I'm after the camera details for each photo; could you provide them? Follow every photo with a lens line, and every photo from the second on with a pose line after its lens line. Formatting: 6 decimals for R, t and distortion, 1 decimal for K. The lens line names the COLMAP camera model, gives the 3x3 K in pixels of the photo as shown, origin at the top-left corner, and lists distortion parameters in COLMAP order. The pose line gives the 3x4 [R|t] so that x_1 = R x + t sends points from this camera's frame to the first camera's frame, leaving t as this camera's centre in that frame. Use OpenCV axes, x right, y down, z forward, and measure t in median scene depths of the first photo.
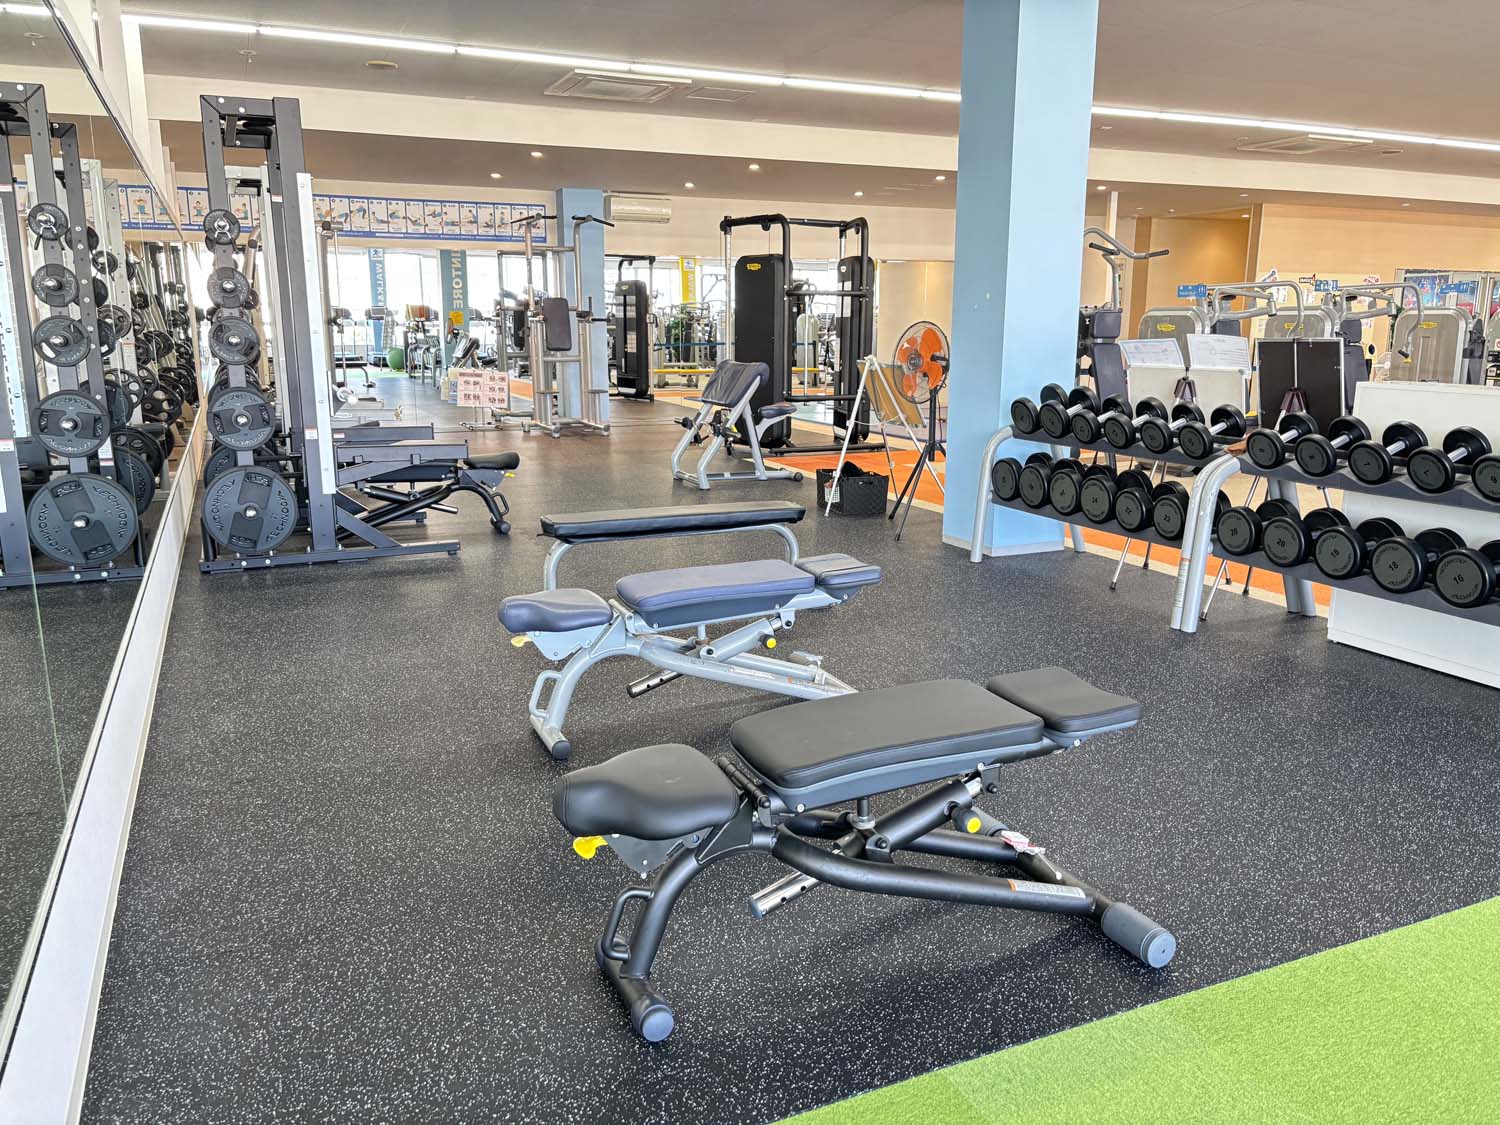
lens RADIAL K [[1136.7, 0, 747.6], [0, 1136.7, 569.1], [0, 0, 1]] dist [0.023626, -0.029794]
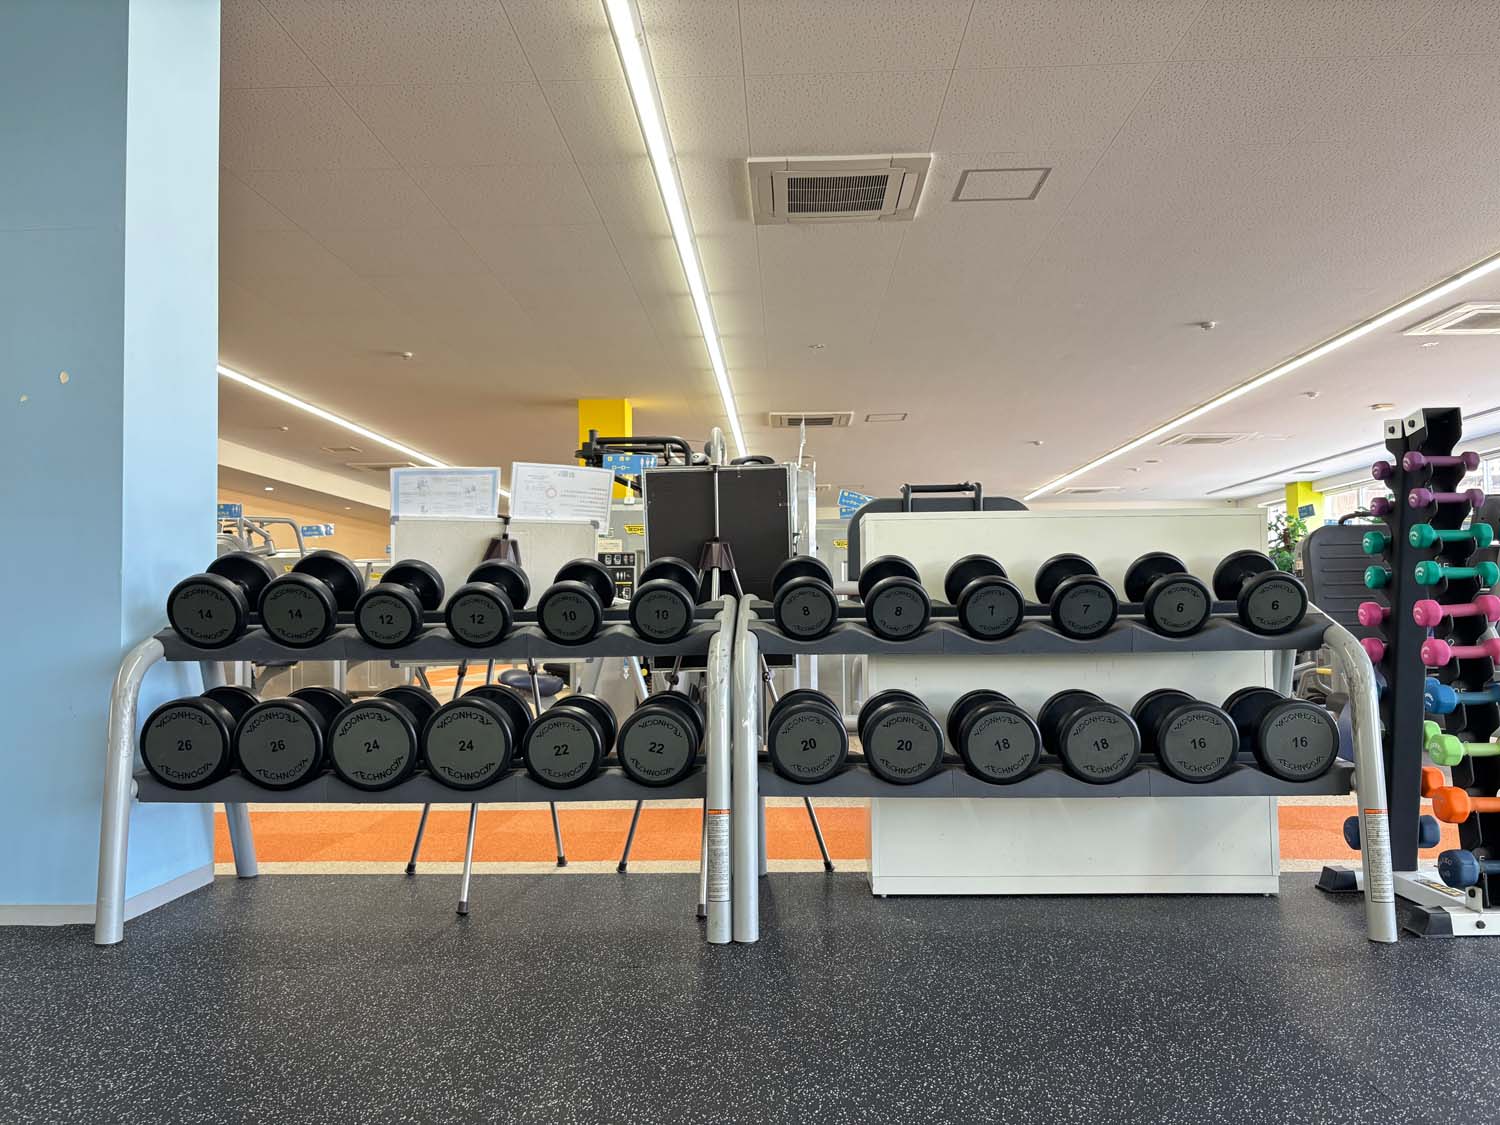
lens RADIAL K [[1136.7, 0, 754.6], [0, 1136.7, 558.5], [0, 0, 1]] dist [0.023626, -0.029794]
pose [[0.432872, 0.043164, 0.900421, -0.107913], [0.205835, 0.967733, -0.145345, -0.039758], [-0.877641, 0.248254, 0.410020, 0.642549]]
